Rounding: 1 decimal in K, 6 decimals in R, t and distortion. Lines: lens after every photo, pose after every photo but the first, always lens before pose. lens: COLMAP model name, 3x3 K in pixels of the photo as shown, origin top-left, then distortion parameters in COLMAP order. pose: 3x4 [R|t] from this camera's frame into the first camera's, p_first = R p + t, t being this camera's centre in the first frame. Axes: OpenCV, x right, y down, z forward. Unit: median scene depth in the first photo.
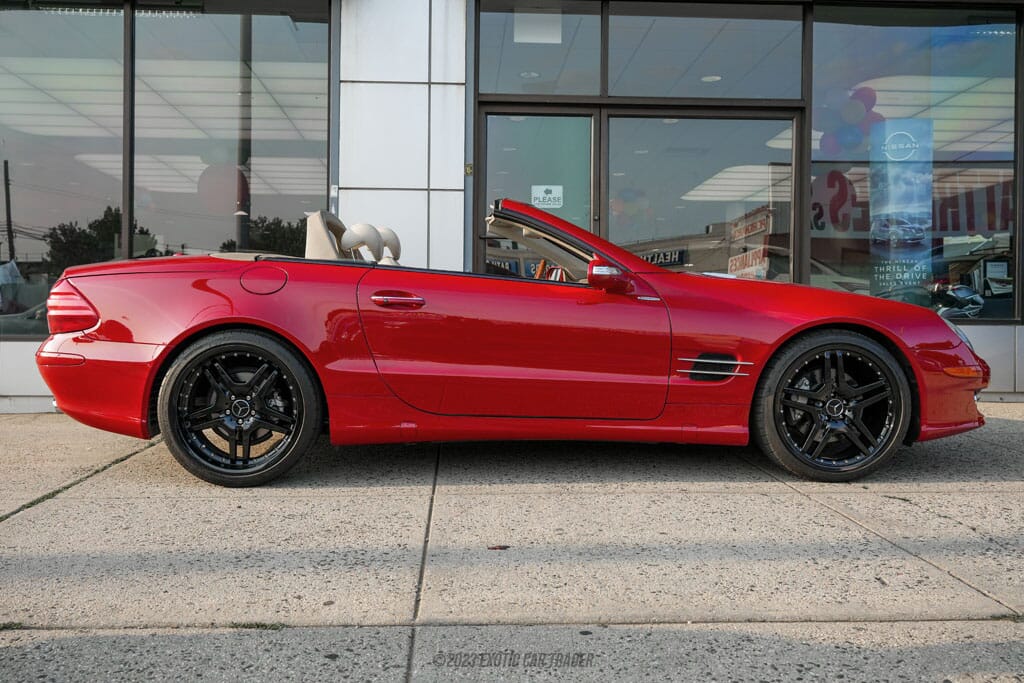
lens RADIAL K [[962.7, 0, 508.5], [0, 962.7, 338.6], [0, 0, 1]] dist [-0.005242, 0.000664]
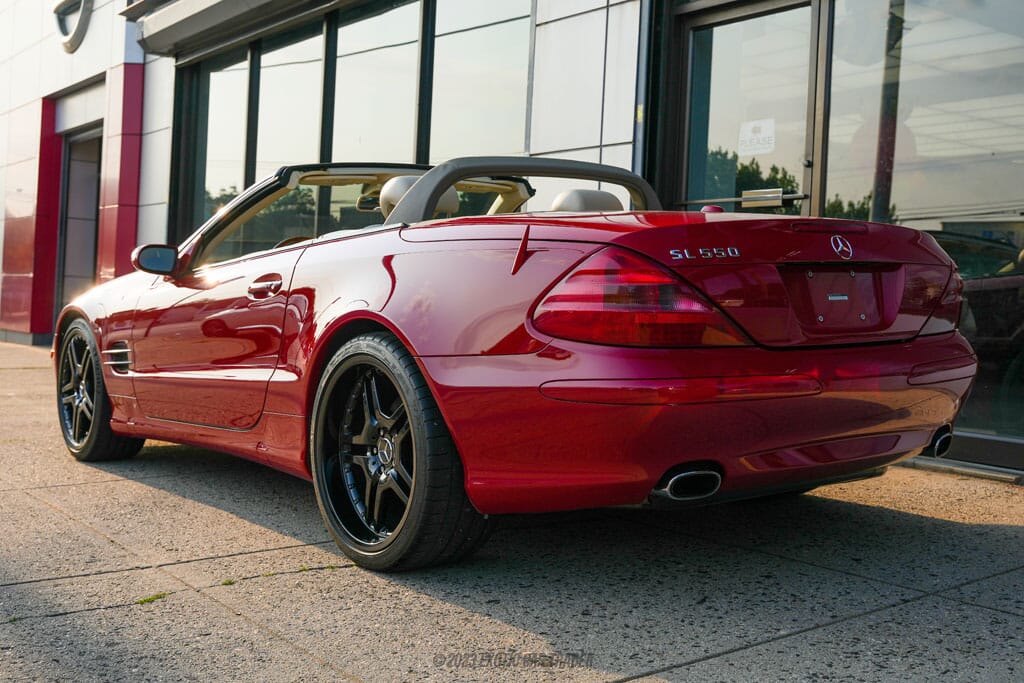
lens RADIAL K [[1189.7, 0, 512.0], [0, 1189.7, 341.5], [0, 0, 1]] dist [-0.000577, 0.001032]
pose [[0.555610, 0.039698, -0.830495, 0.693387], [-0.039654, 0.998988, 0.021224, -0.017566], [0.830497, 0.021141, 0.556622, 0.432918]]
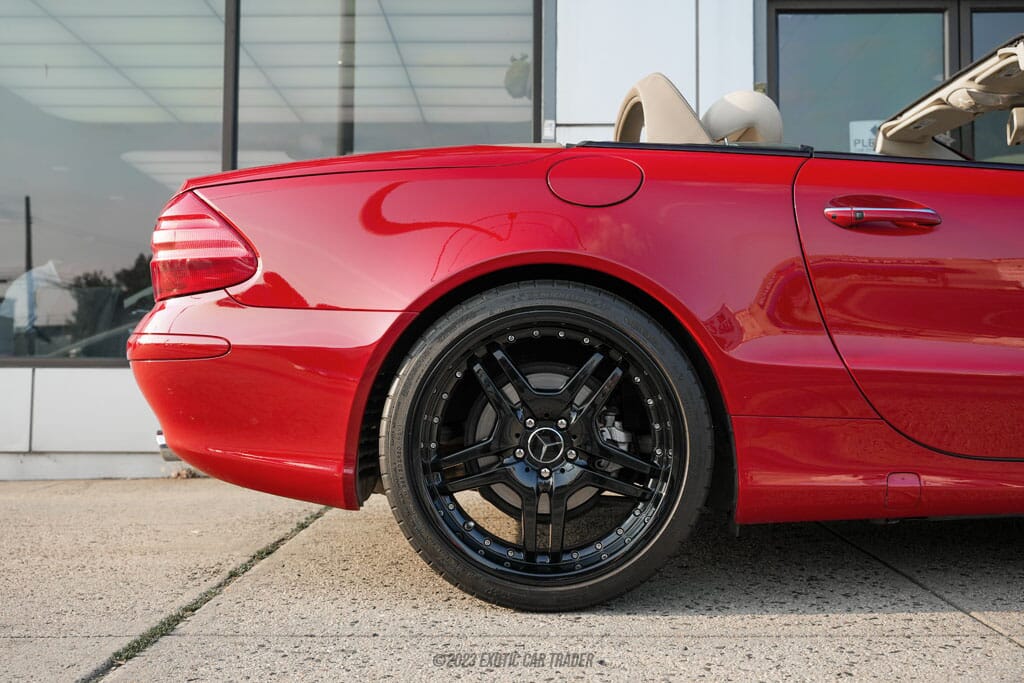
lens RADIAL K [[1140.2, 0, 512.3], [0, 1140.2, 344.1], [0, 0, 1]] dist [0.003721, 0.000340]
pose [[0.997209, -0.006276, -0.074400, -0.154562], [0.001885, 0.998260, -0.058940, 0.034024], [0.074640, 0.058635, 0.995485, 0.262752]]
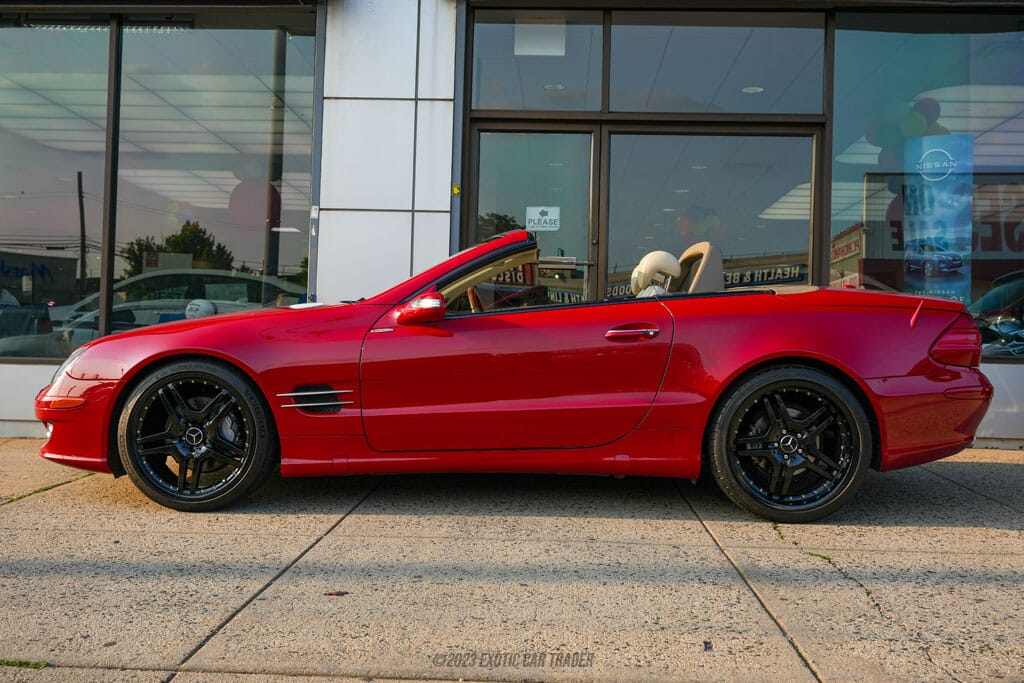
lens RADIAL K [[1046.7, 0, 516.6], [0, 1046.7, 331.2], [0, 0, 1]] dist [0.001115, -0.010393]
pose [[0.995722, 0.014502, -0.091254, 0.118272], [-0.017461, 0.999345, -0.031712, -0.005939], [0.090734, 0.033170, 0.995323, -0.011535]]
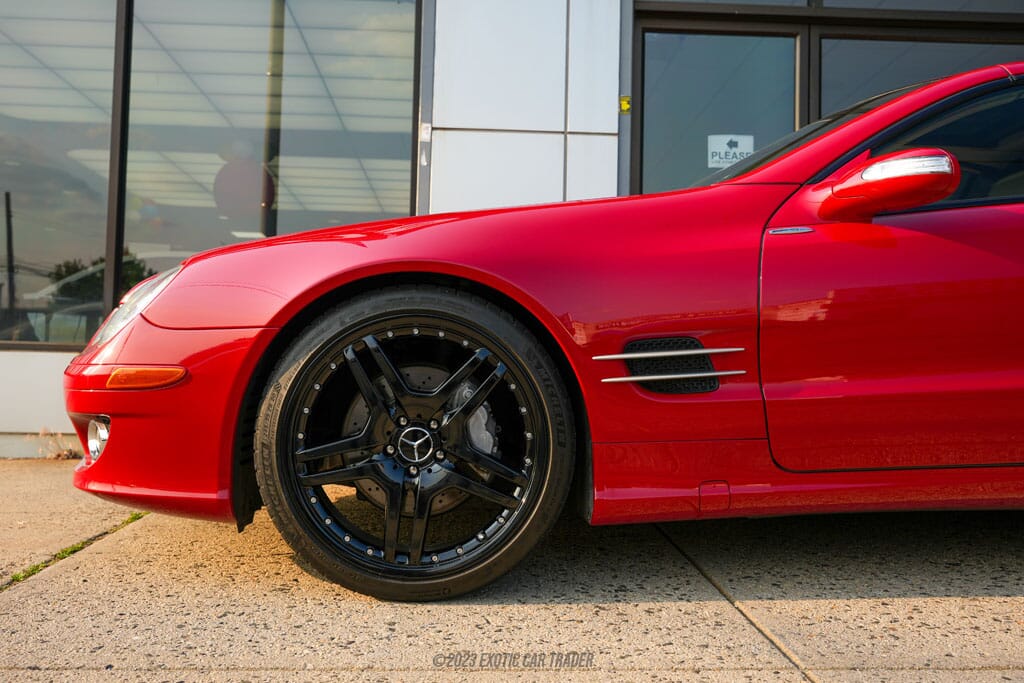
lens RADIAL K [[981.1, 0, 512.0], [0, 981.1, 341.5], [0, 0, 1]] dist [0.002123, 0.004513]
pose [[0.999875, 0.013538, -0.008158, -0.116740], [-0.013930, 0.998649, -0.050057, 0.026580], [0.007469, 0.050164, 0.998713, 0.334543]]
